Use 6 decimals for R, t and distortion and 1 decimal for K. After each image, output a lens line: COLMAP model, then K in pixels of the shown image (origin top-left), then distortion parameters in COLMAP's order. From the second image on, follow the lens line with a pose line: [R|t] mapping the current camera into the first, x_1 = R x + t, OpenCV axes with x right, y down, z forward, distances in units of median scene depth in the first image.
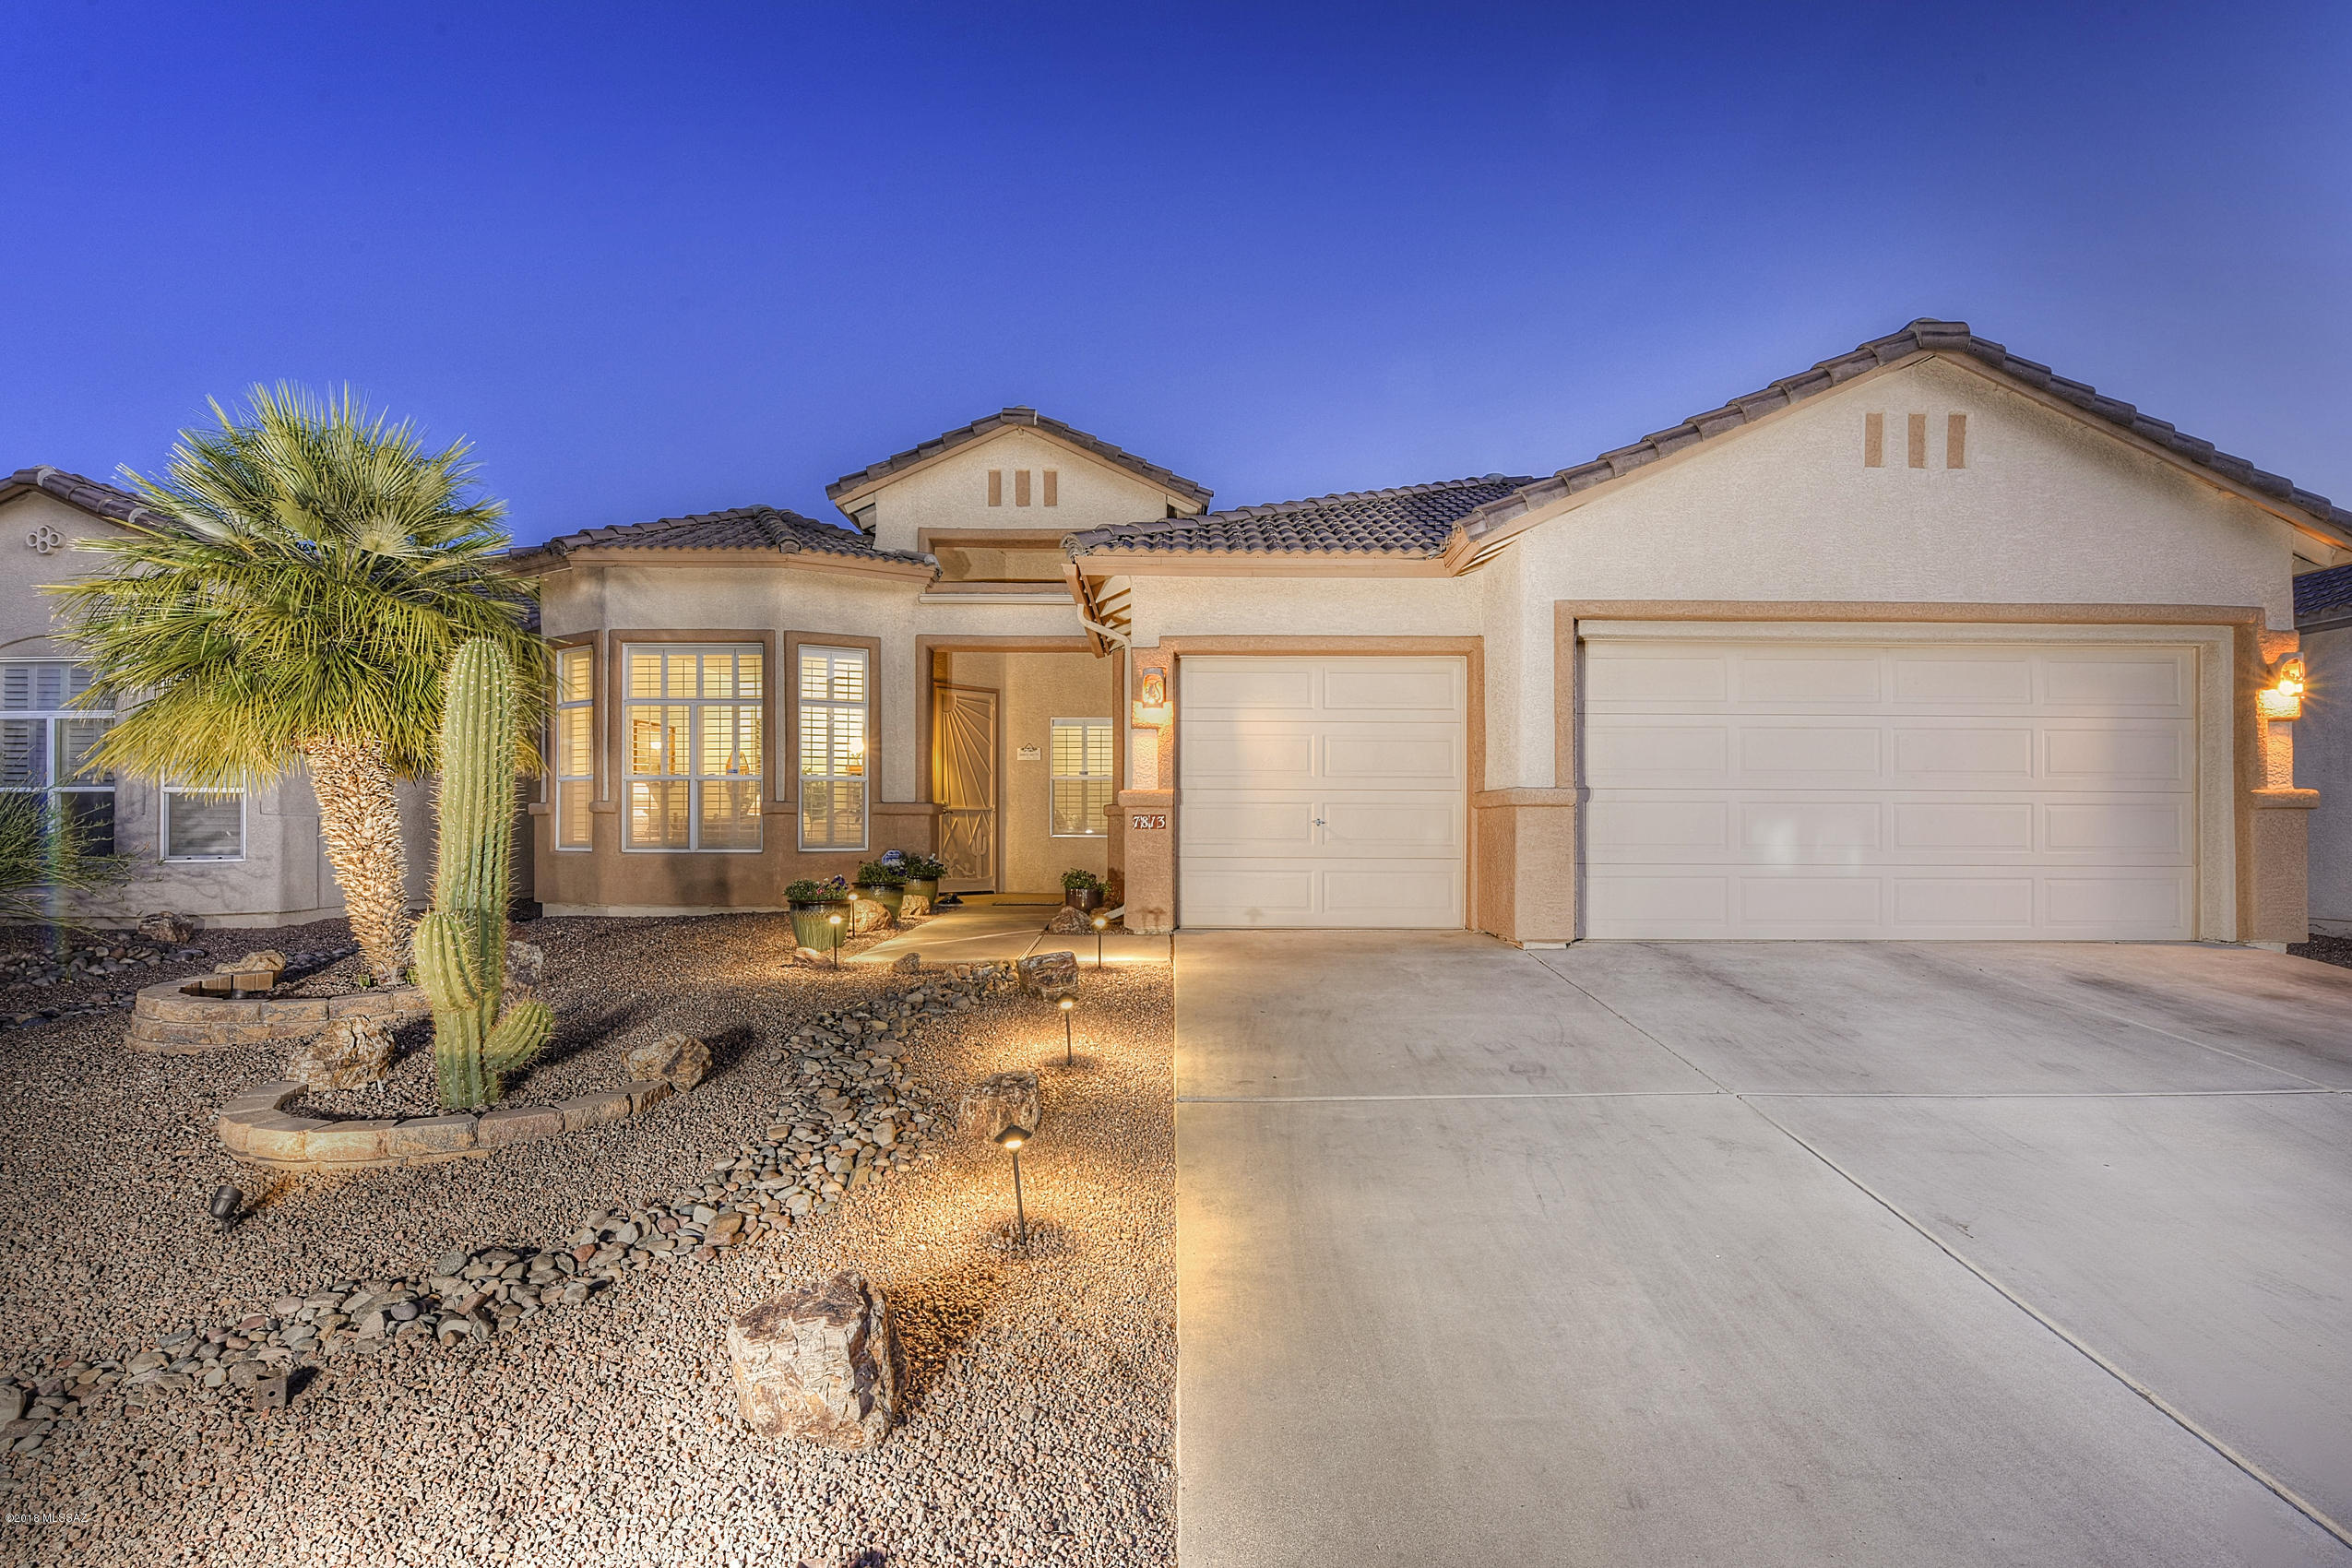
lens RADIAL K [[1026.4, 0, 1182.2], [0, 1026.4, 768.8], [0, 0, 1]] dist [-0.001635, -0.004861]
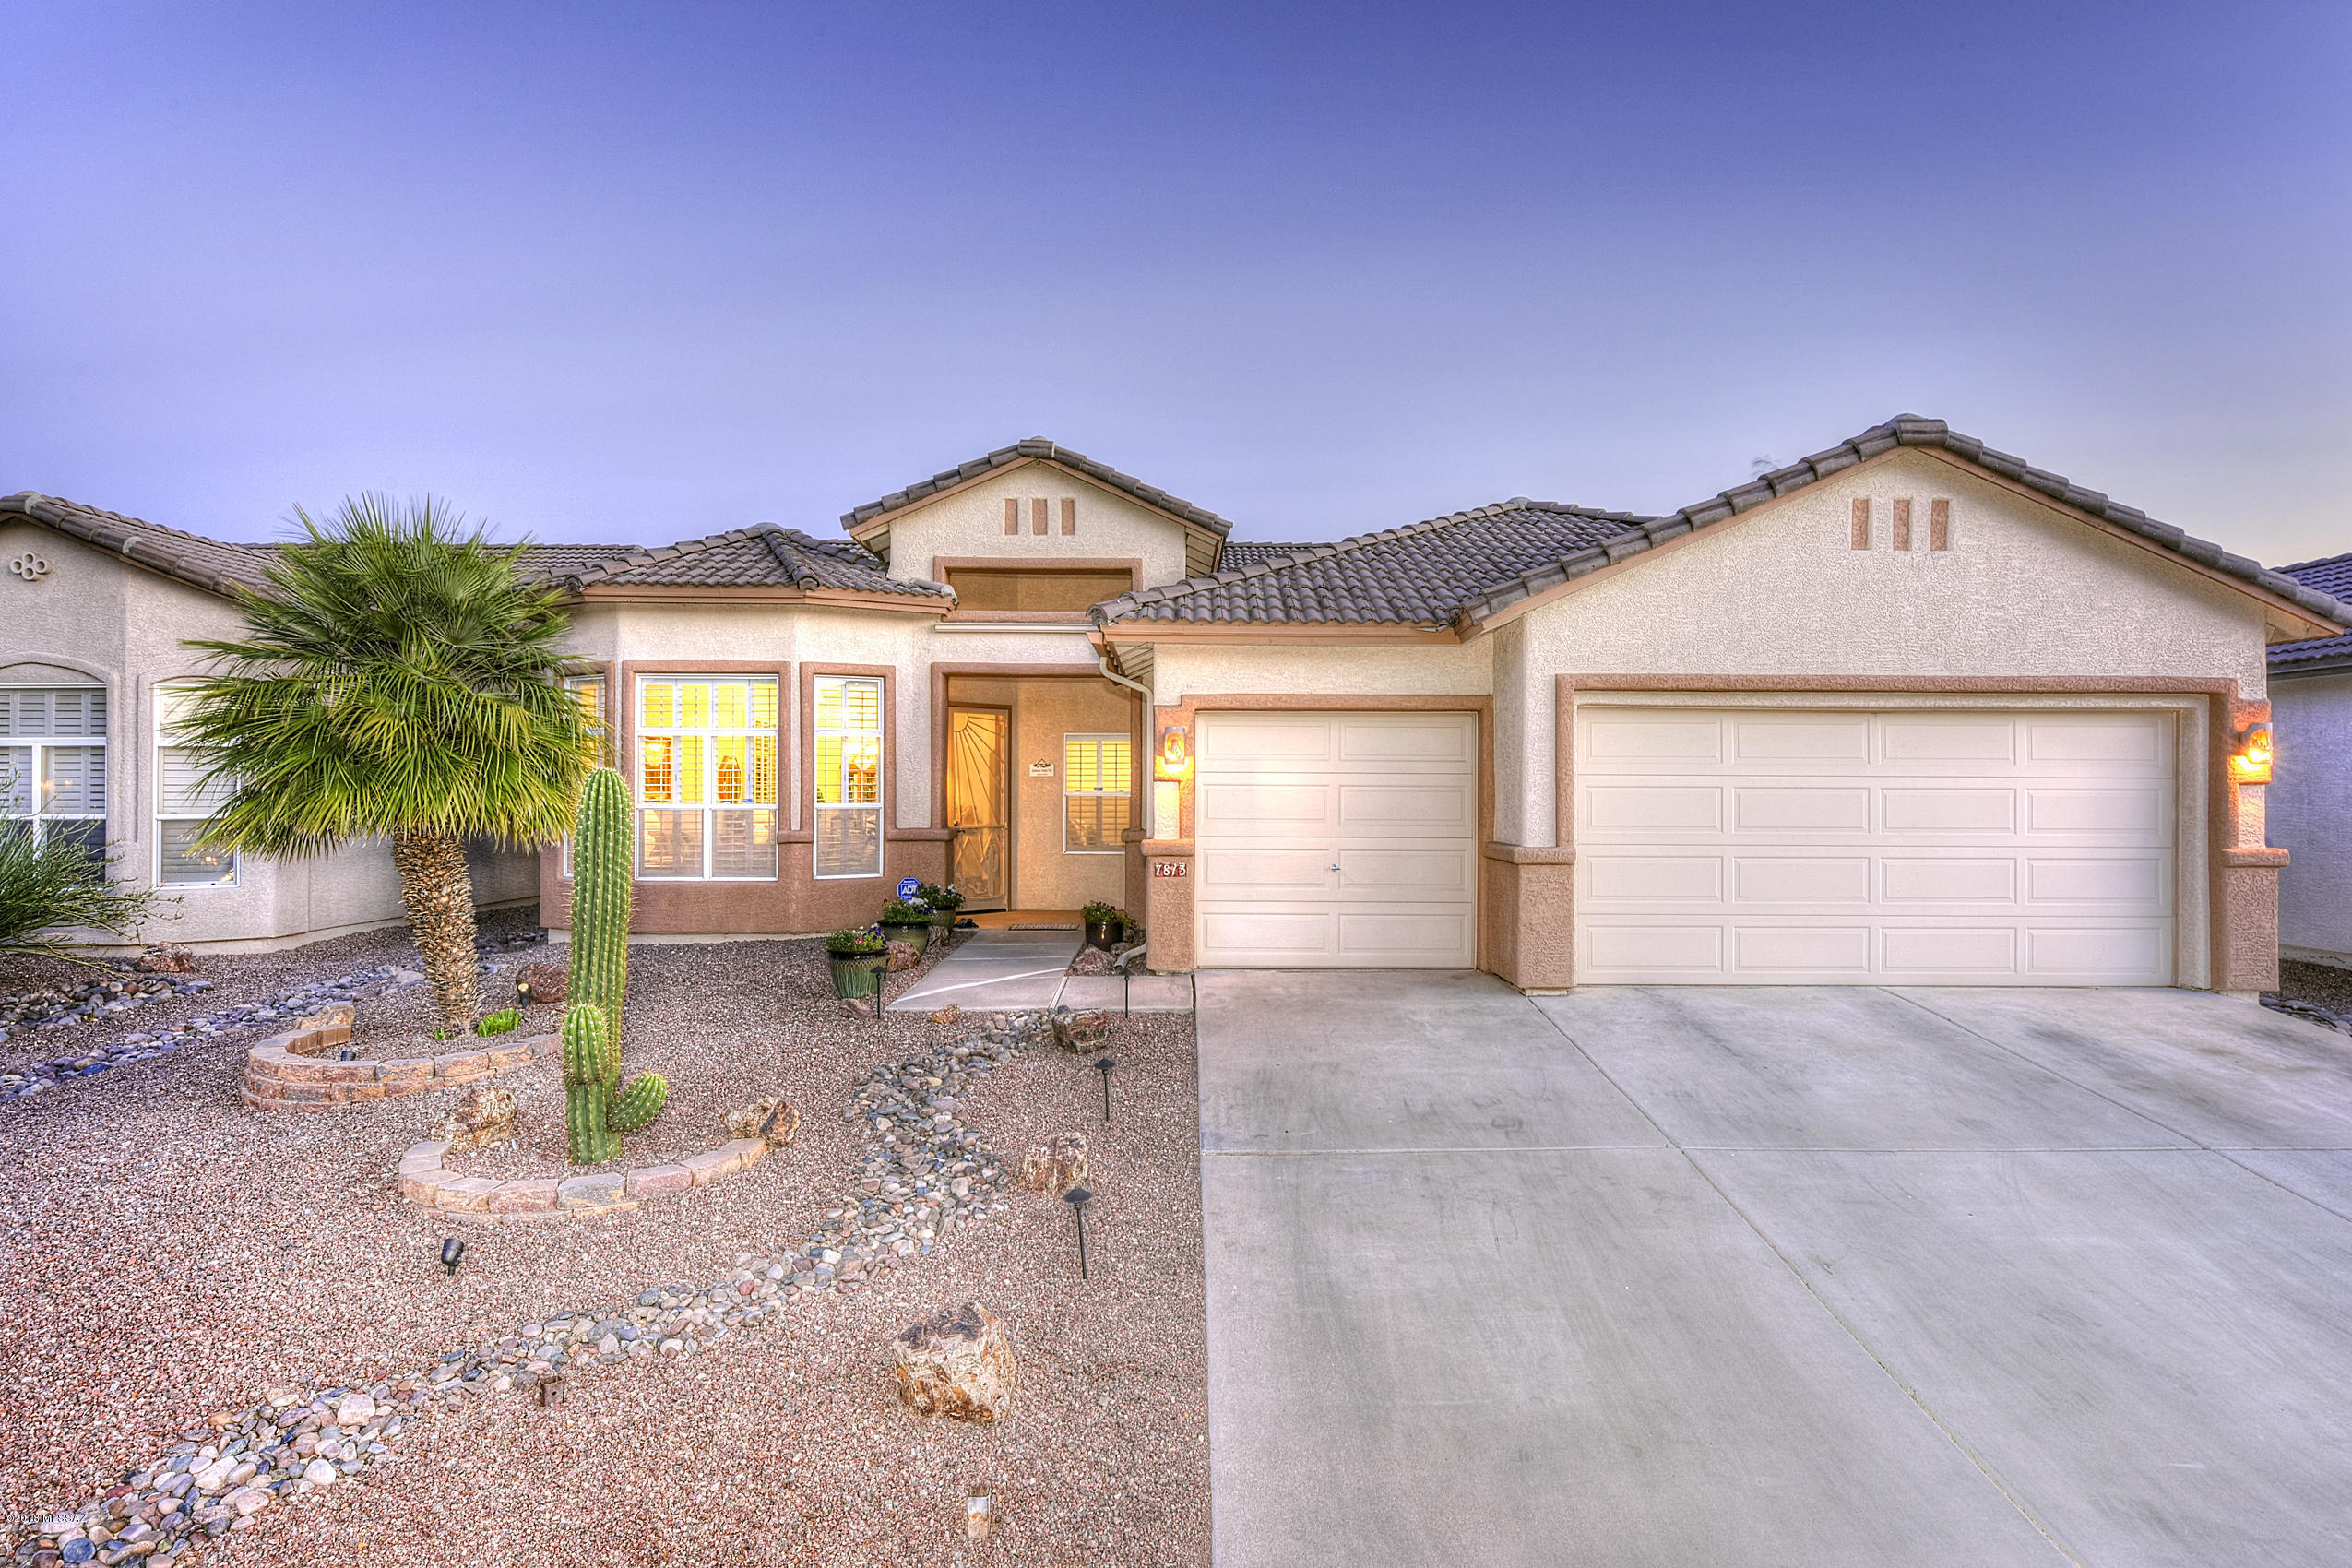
lens RADIAL K [[1188.9, 0, 1200.2], [0, 1188.9, 780.9], [0, 0, 1]] dist [0.003855, 0.000328]
pose [[0.999989, 0.000092, 0.004730, -0.009928], [-0.000345, 0.998576, 0.053355, -0.121820], [-0.004718, -0.053356, 0.998564, -0.232172]]
